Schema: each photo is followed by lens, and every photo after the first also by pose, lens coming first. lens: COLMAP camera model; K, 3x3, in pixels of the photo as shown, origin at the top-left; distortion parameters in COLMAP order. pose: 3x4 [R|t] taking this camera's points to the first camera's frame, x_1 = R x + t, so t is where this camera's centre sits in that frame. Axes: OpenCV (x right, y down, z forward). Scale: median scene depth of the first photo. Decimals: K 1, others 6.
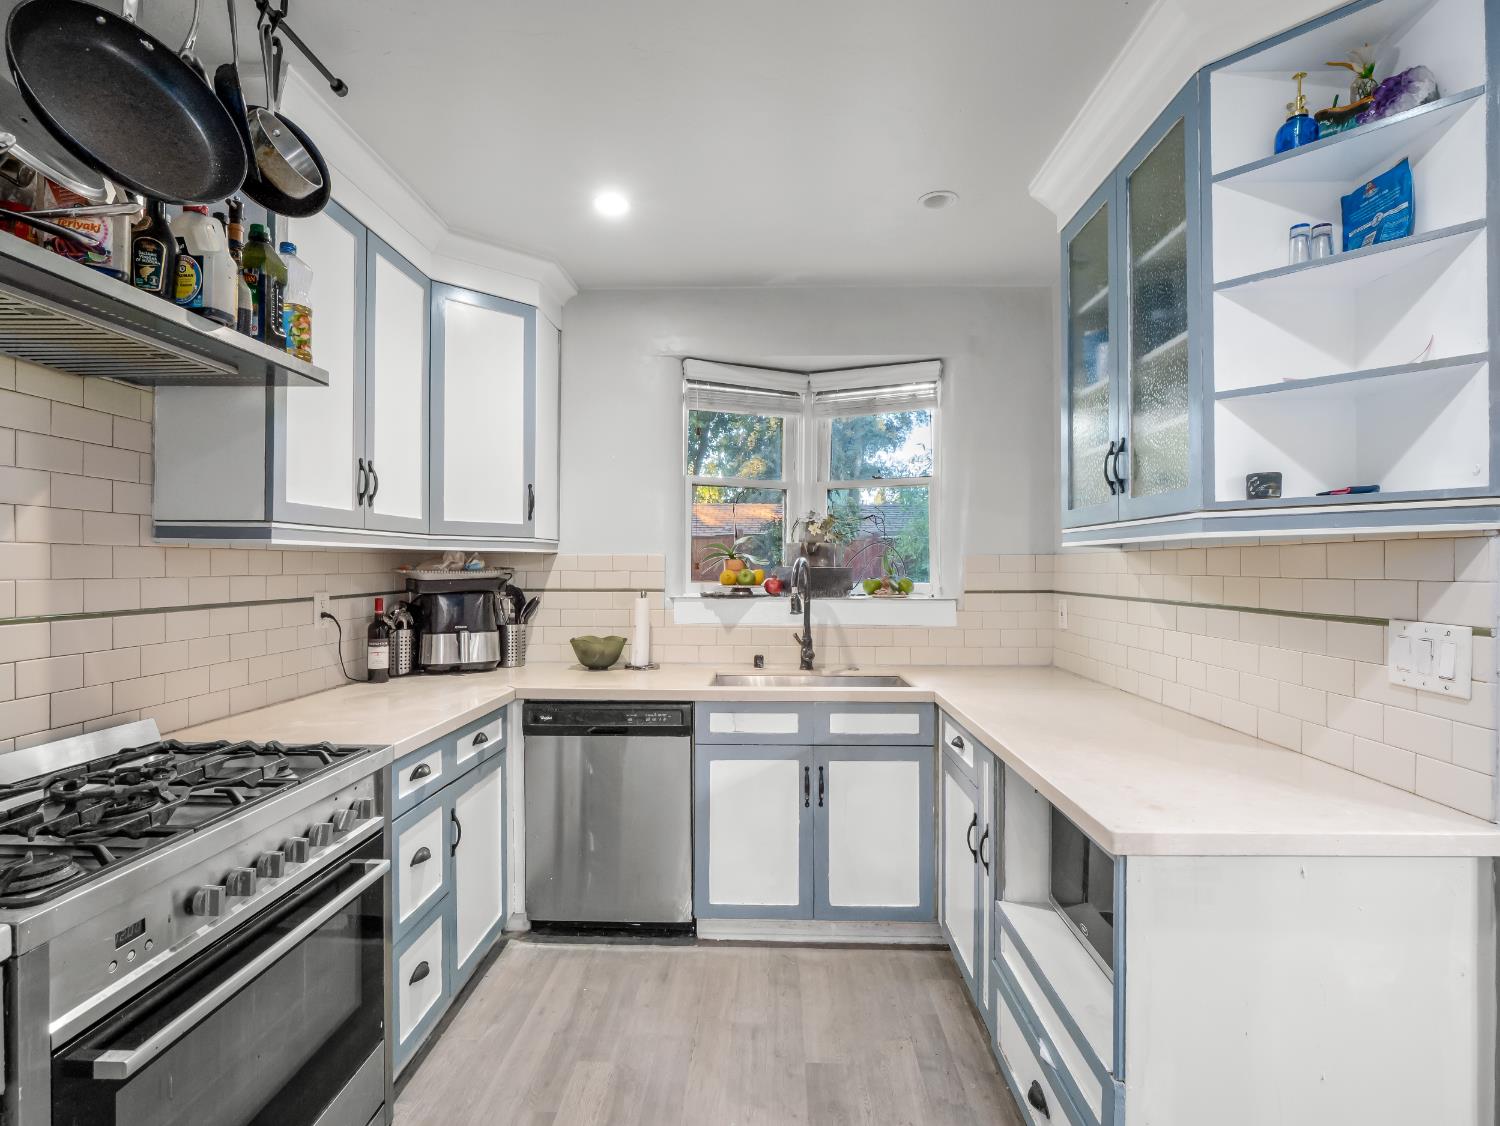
lens RADIAL K [[785.6, 0, 753.5], [0, 785.6, 563.3], [0, 0, 1]] dist [-0.002410, -0.000305]
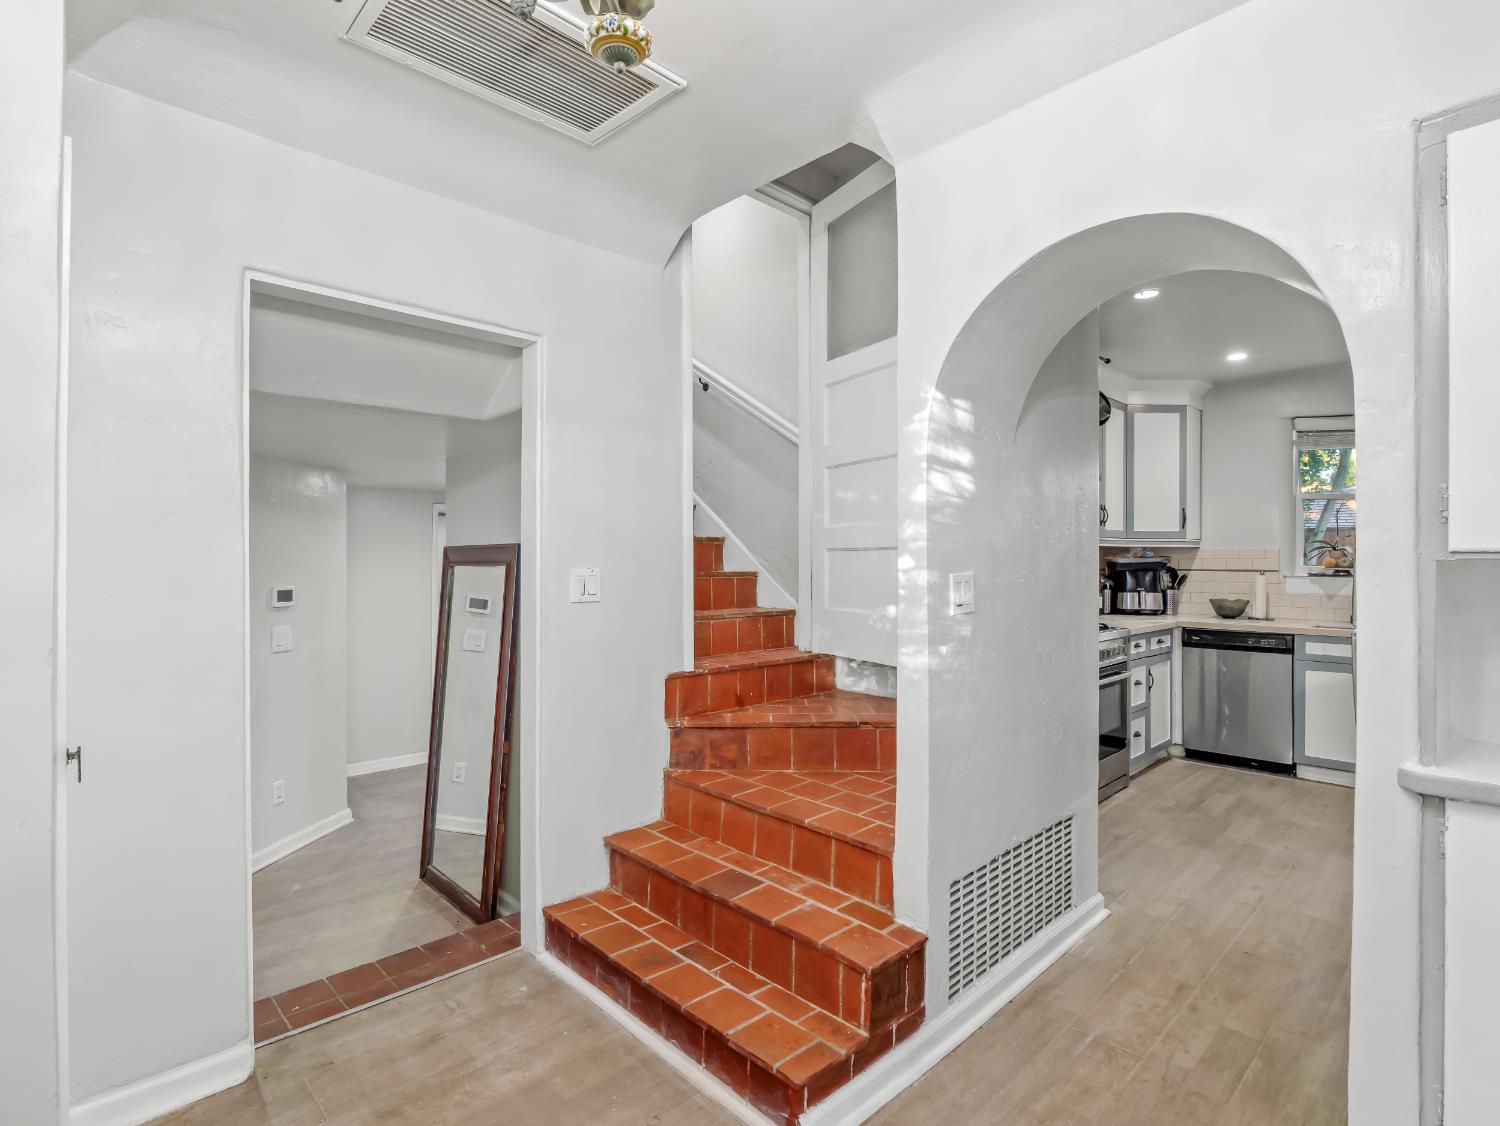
lens RADIAL K [[731.2, 0, 751.5], [0, 731.2, 559.8], [0, 0, 1]] dist [-0.011136, -0.003656]
pose [[0.715215, 0.001214, -0.698903, 0.159980], [0.001321, 0.999994, 0.003088, 0.007720], [0.698903, -0.003132, 0.715209, -0.830686]]
